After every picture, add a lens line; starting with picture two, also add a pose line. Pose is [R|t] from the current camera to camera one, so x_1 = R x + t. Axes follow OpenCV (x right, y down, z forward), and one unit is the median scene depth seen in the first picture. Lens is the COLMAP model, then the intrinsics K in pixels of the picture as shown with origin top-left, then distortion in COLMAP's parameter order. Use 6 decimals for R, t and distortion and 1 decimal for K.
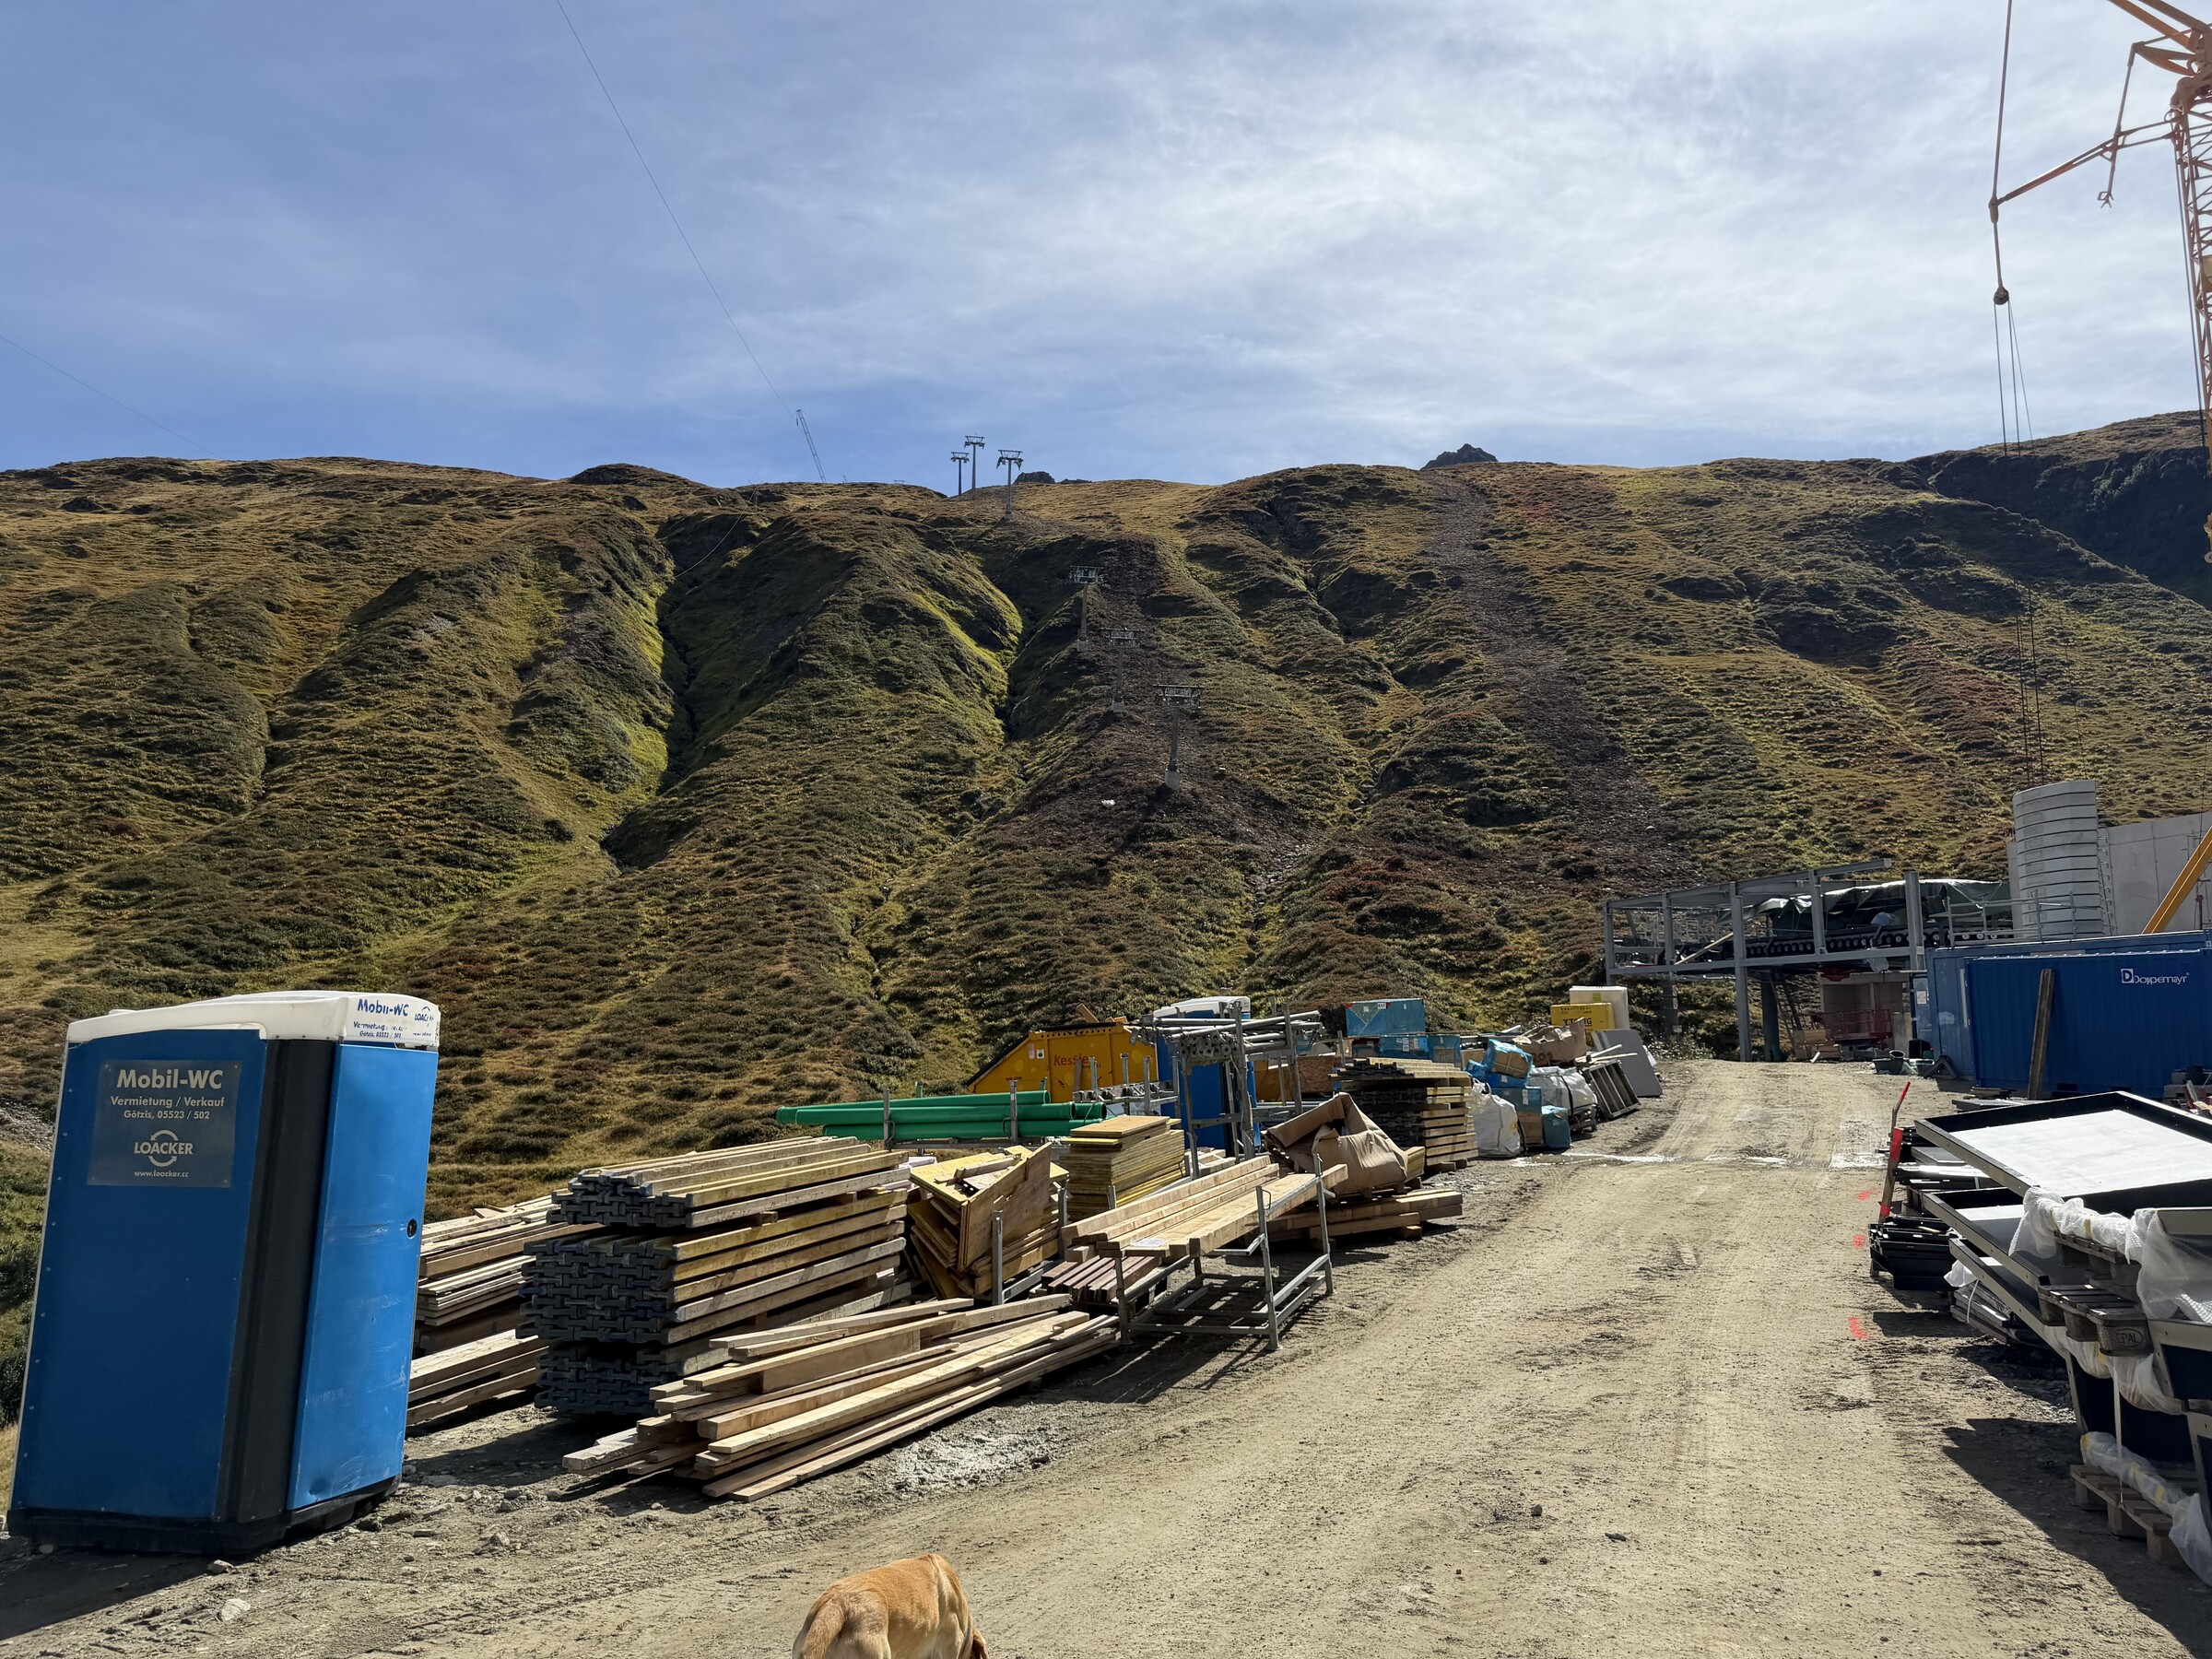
lens RADIAL K [[1550.9, 0, 1084.9], [0, 1550.9, 819.8], [0, 0, 1]] dist [0.093746, -0.135446]
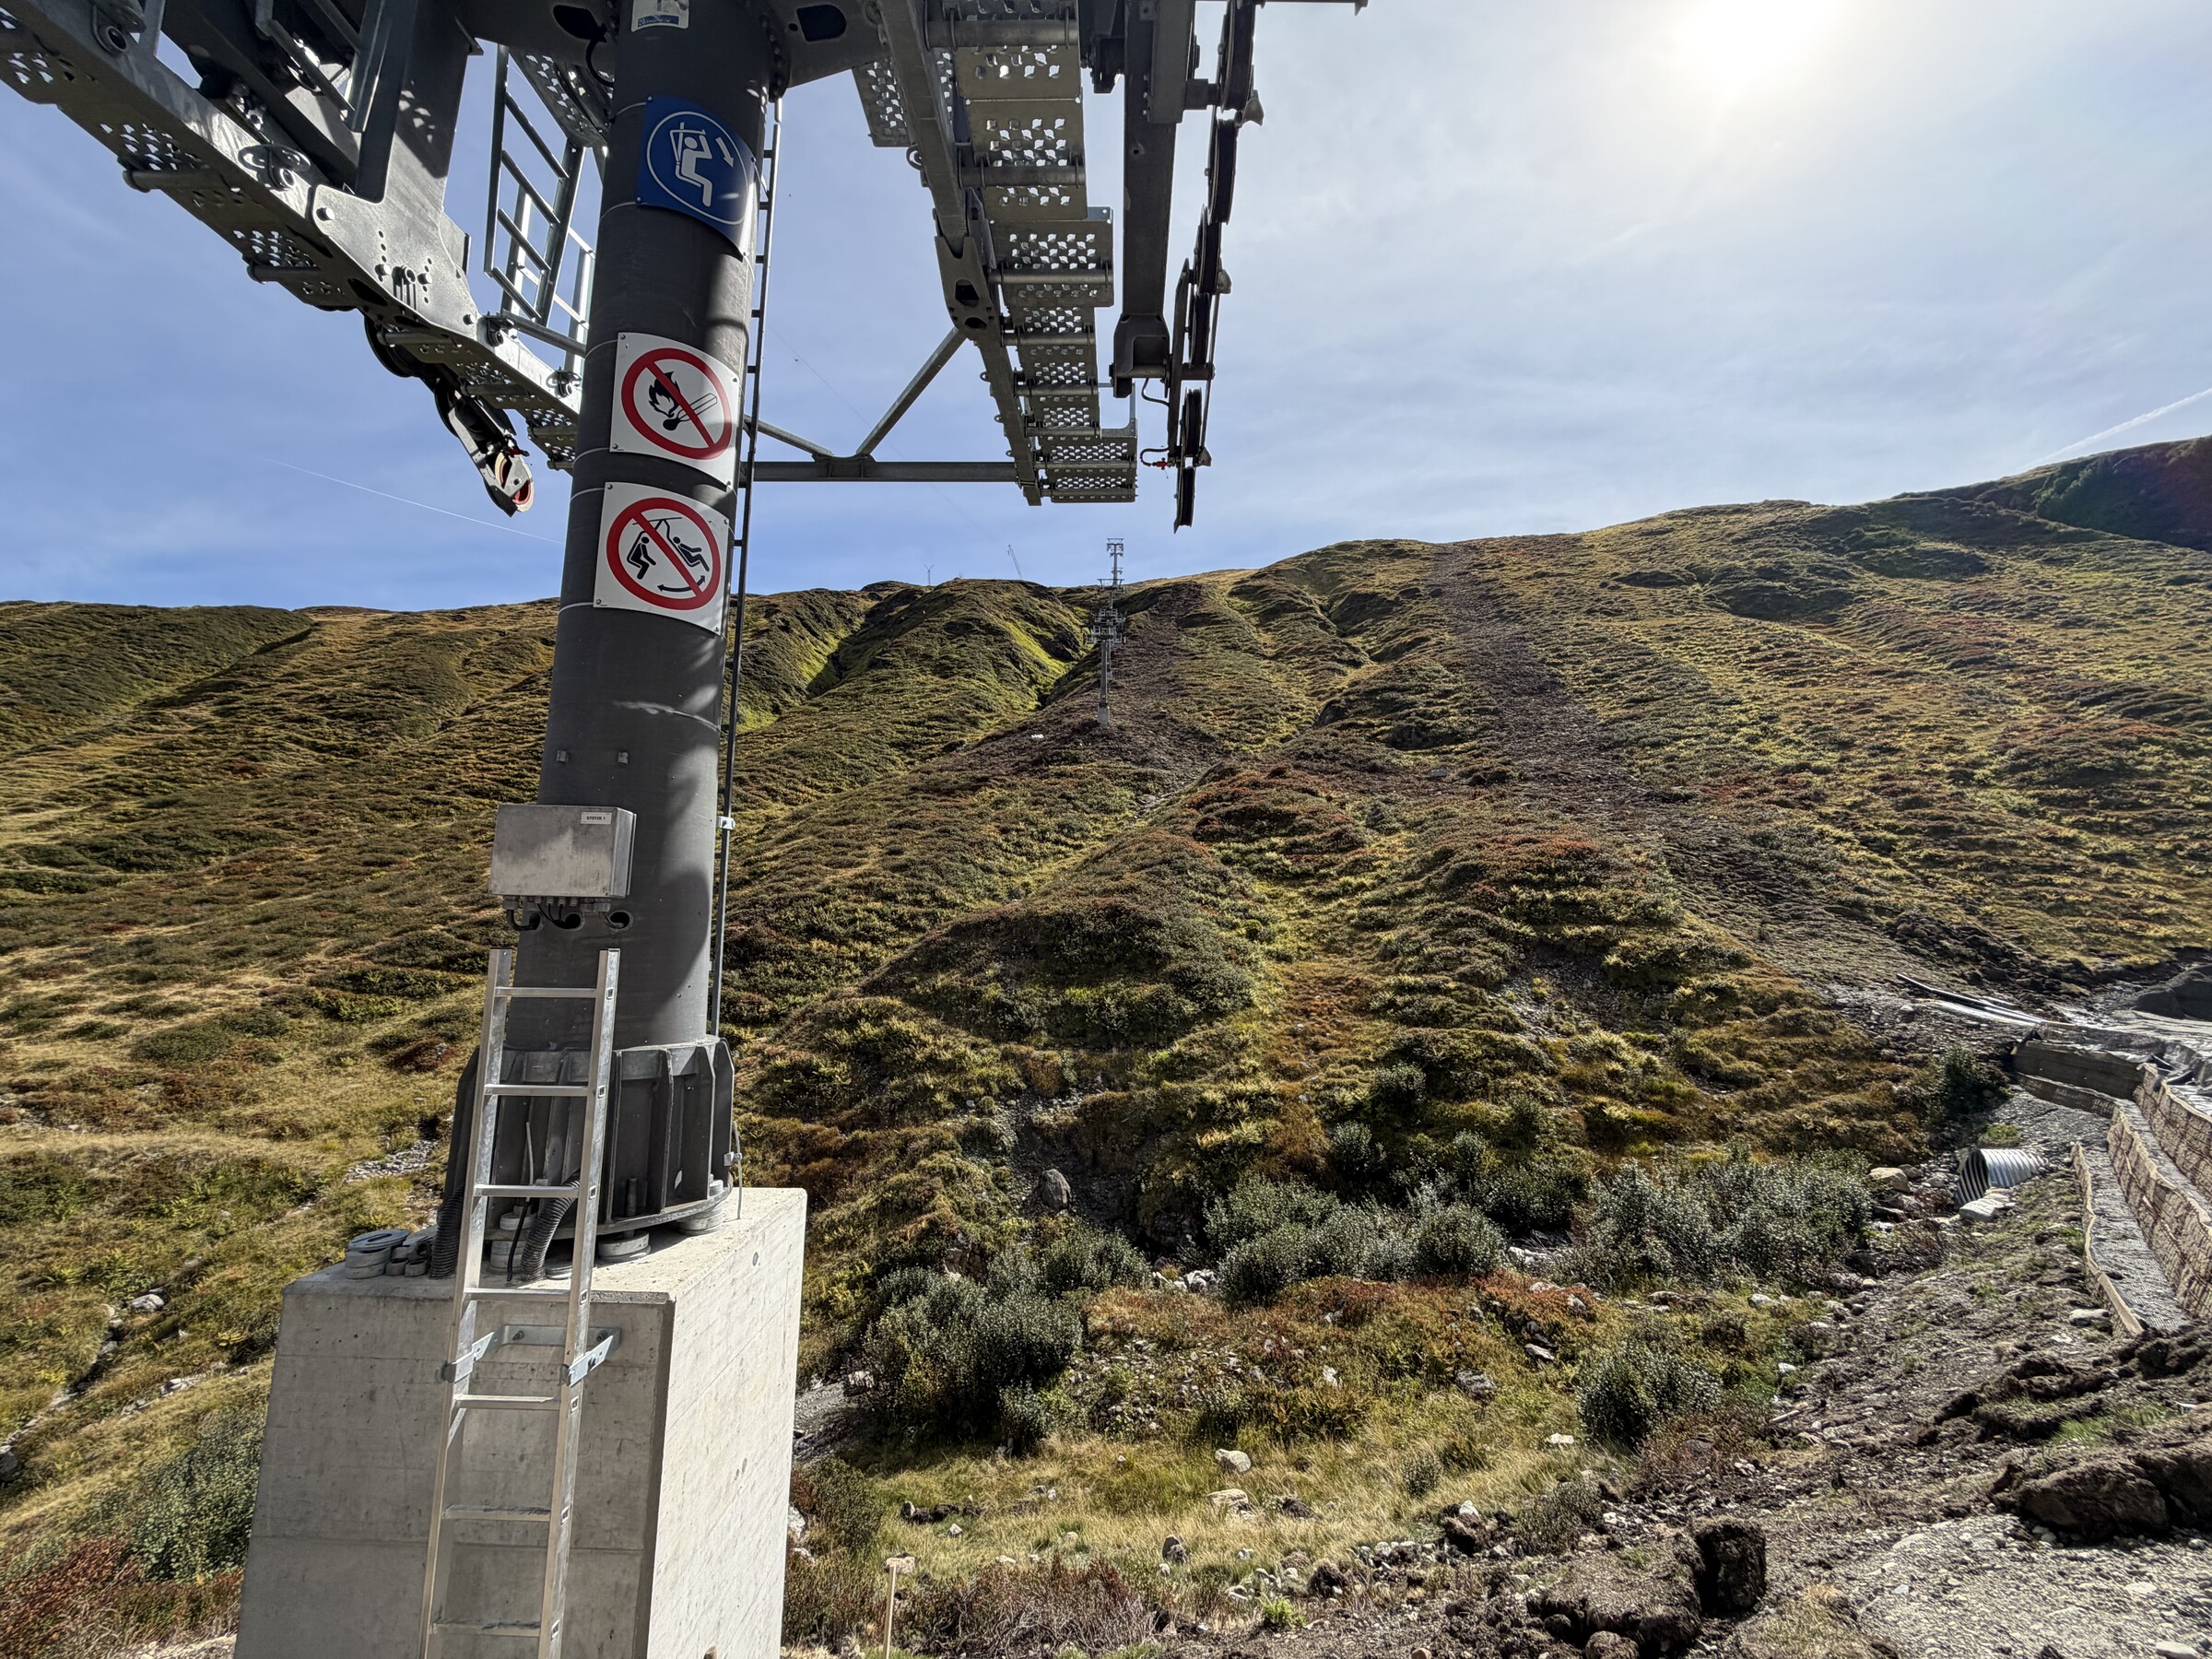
lens RADIAL K [[879.8, 0, 1099.9], [0, 879.8, 829.9], [0, 0, 1]] dist [0.000483, -0.000275]
pose [[0.979667, -0.005911, -0.200545, 0.145898], [0.004584, 0.999964, -0.007082, 0.047024], [0.200580, 0.006019, 0.979659, 0.343103]]
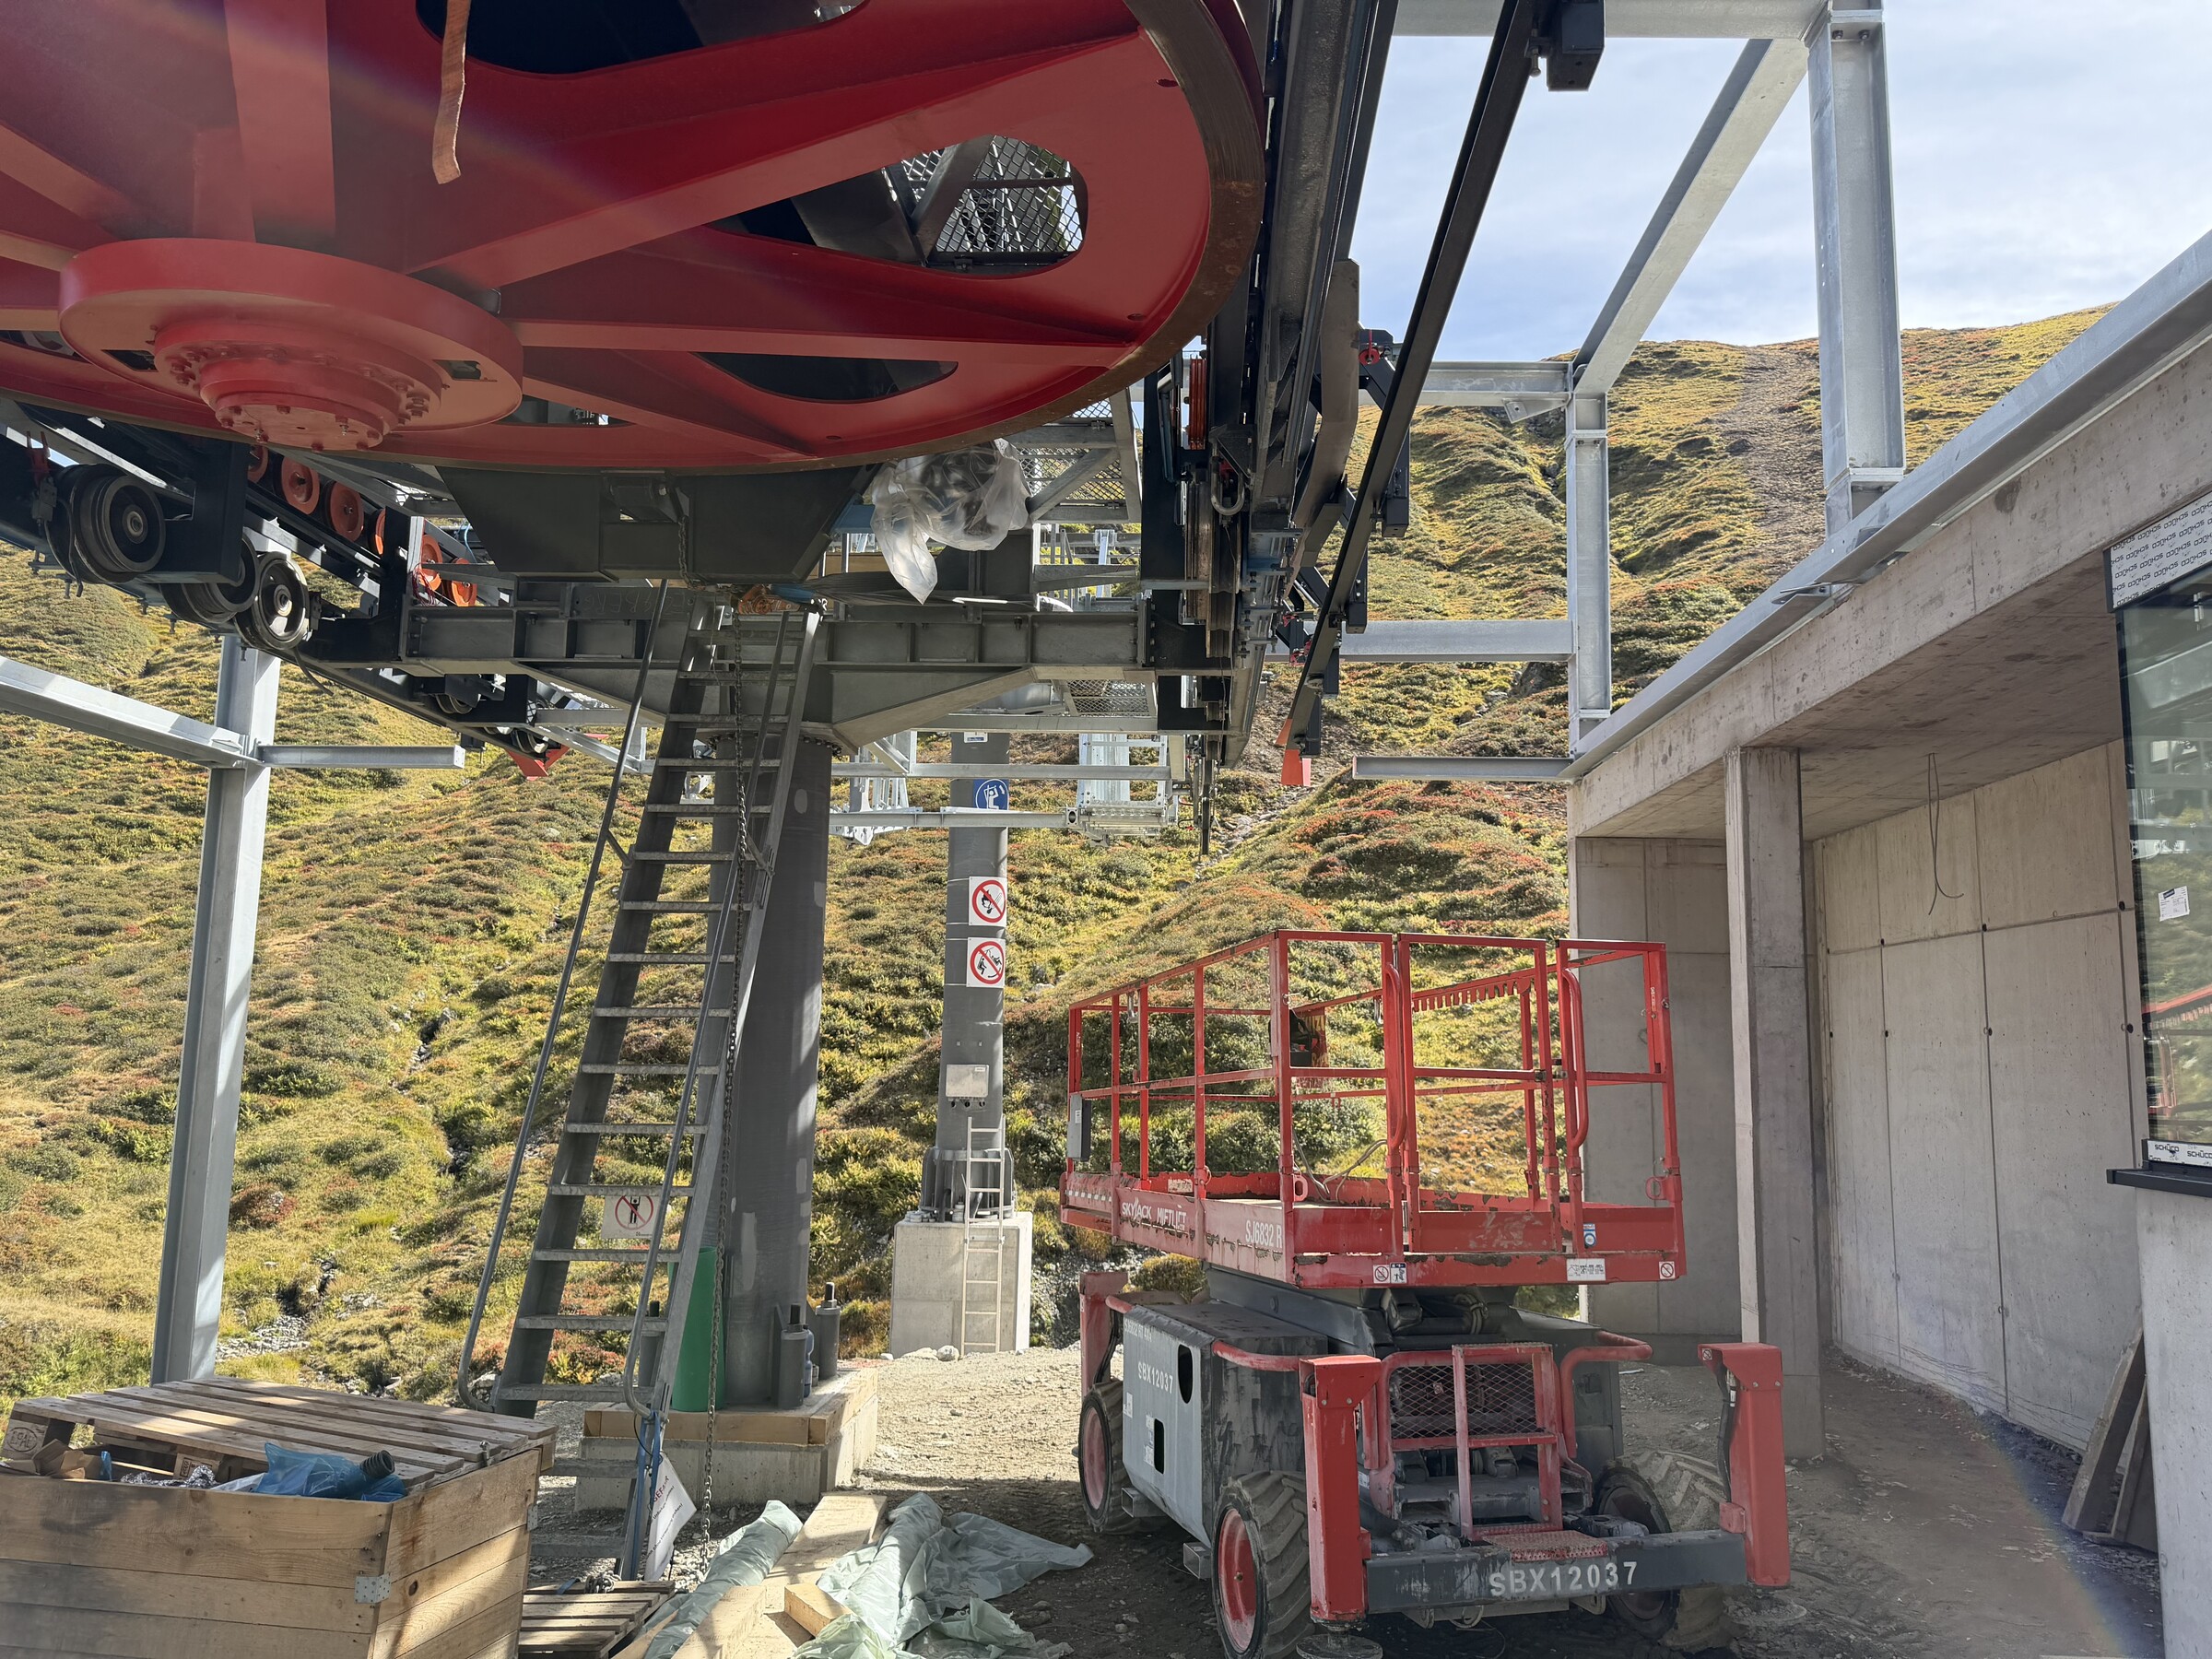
lens RADIAL K [[1550.9, 0, 1111.3], [0, 1550.9, 843.5], [0, 0, 1]] dist [0.093746, -0.135446]
pose [[0.971696, -0.007426, -0.236118, 0.158402], [0.007565, 0.999971, -0.000314, 0.036081], [0.236114, -0.001481, 0.971724, 0.285705]]
